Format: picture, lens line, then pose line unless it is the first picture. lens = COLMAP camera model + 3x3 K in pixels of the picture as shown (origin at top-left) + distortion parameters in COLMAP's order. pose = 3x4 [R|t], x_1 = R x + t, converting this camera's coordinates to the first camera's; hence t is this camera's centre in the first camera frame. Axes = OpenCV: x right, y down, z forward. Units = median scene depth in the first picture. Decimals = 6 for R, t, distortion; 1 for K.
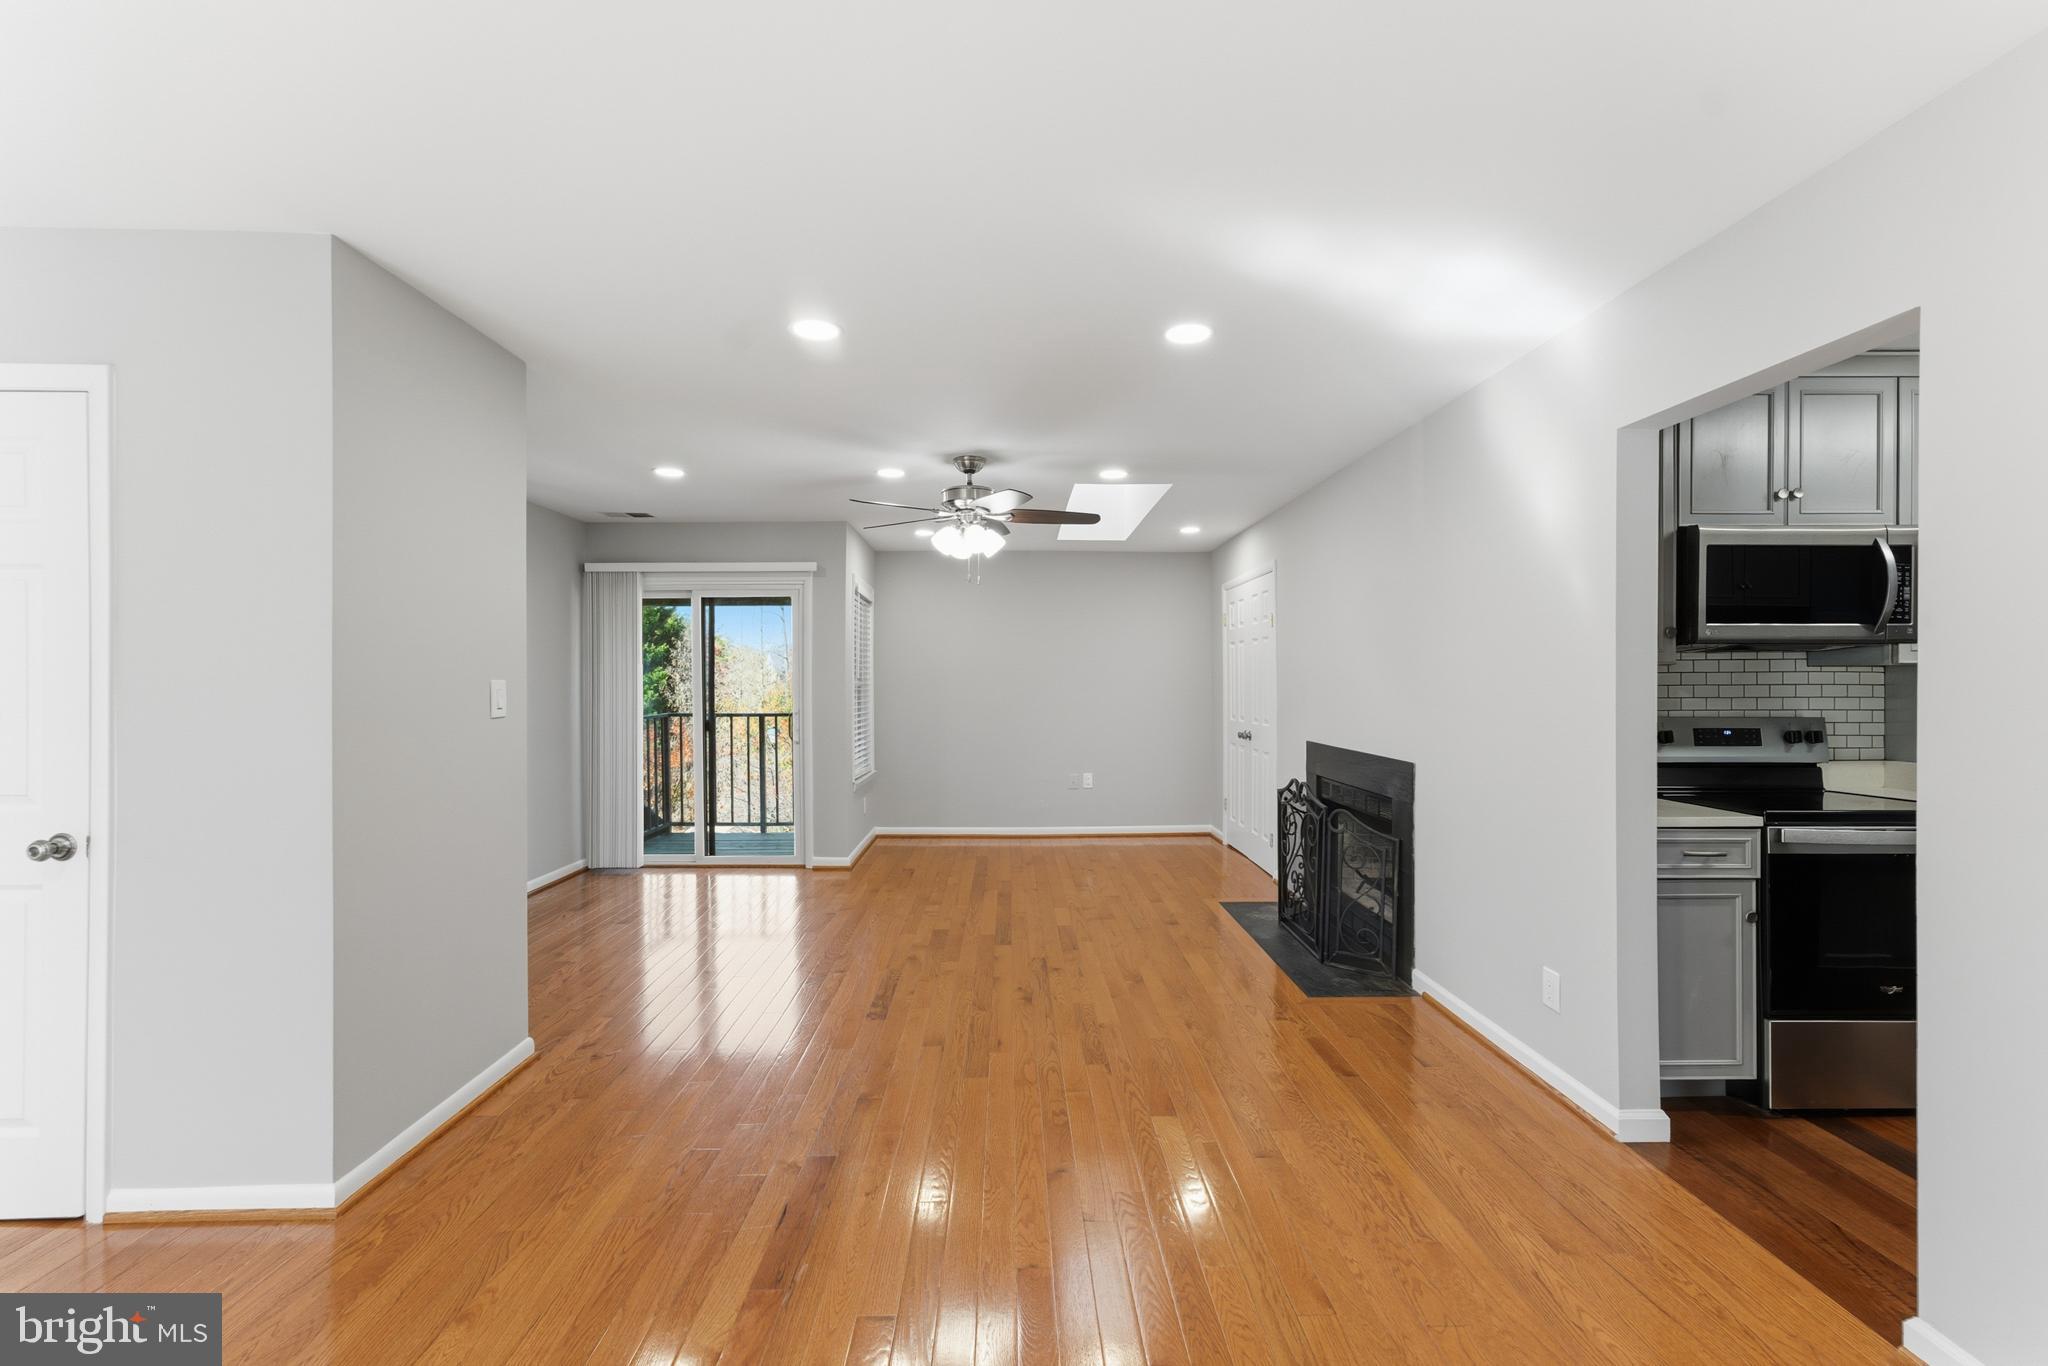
lens RADIAL K [[844.3, 0, 1024.0], [0, 844.3, 683.0], [0, 0, 1]] dist [-0.001032, 0.000117]
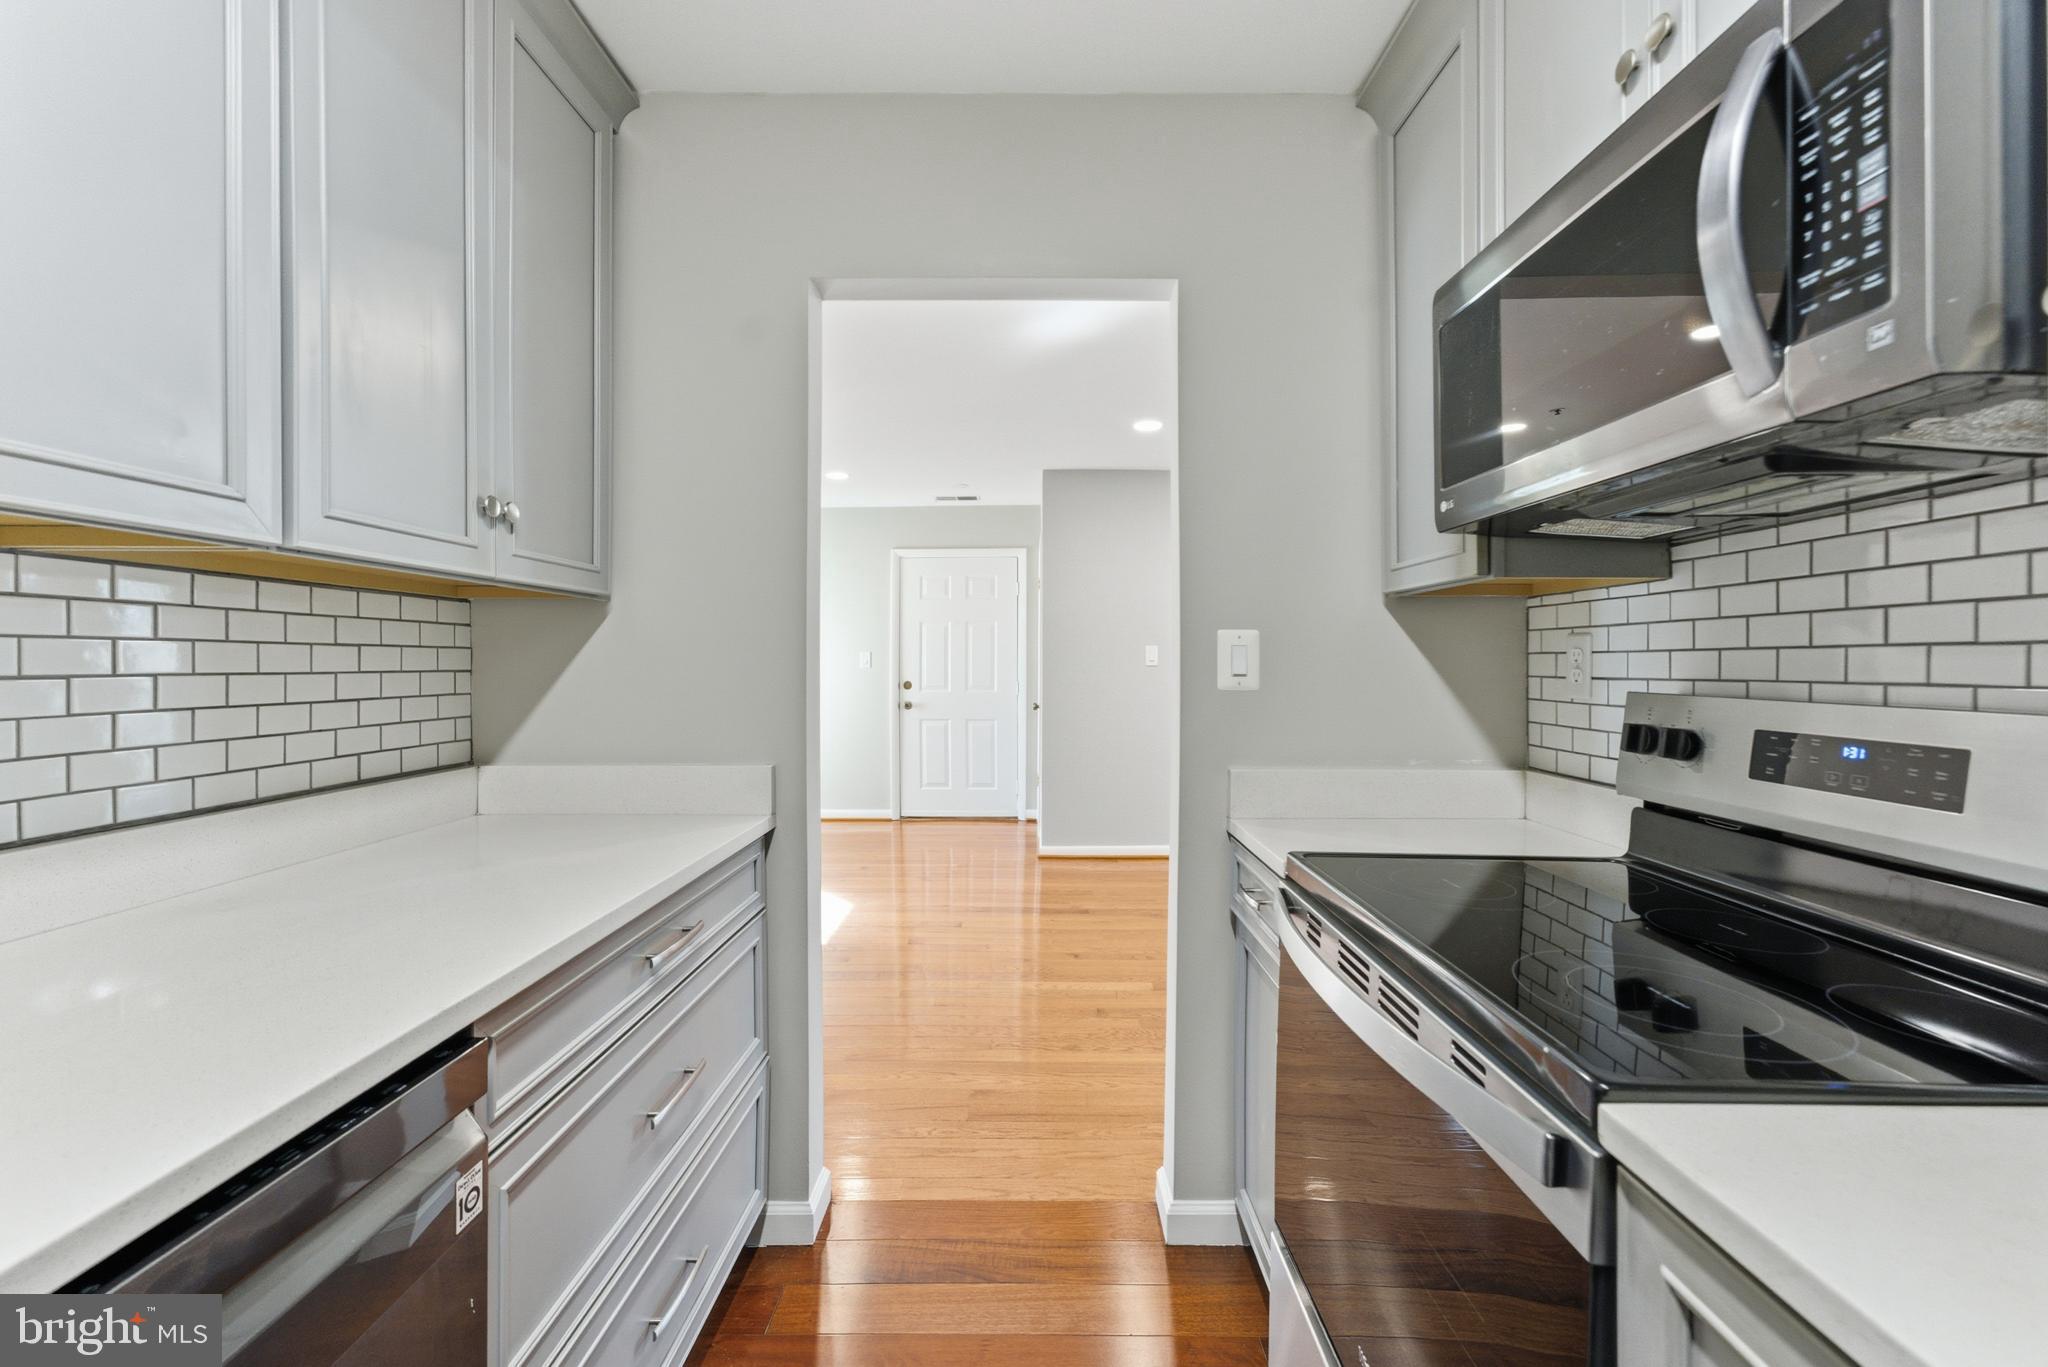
lens RADIAL K [[823.8, 0, 1027.4], [0, 823.8, 683.1], [0, 0, 1]] dist [-0.002183, 0.000186]
pose [[-0.023551, 0.024674, -0.999418, 1.172129], [0.007552, 0.999671, 0.024502, 0.022595], [0.999694, -0.006970, -0.023730, 0.707161]]
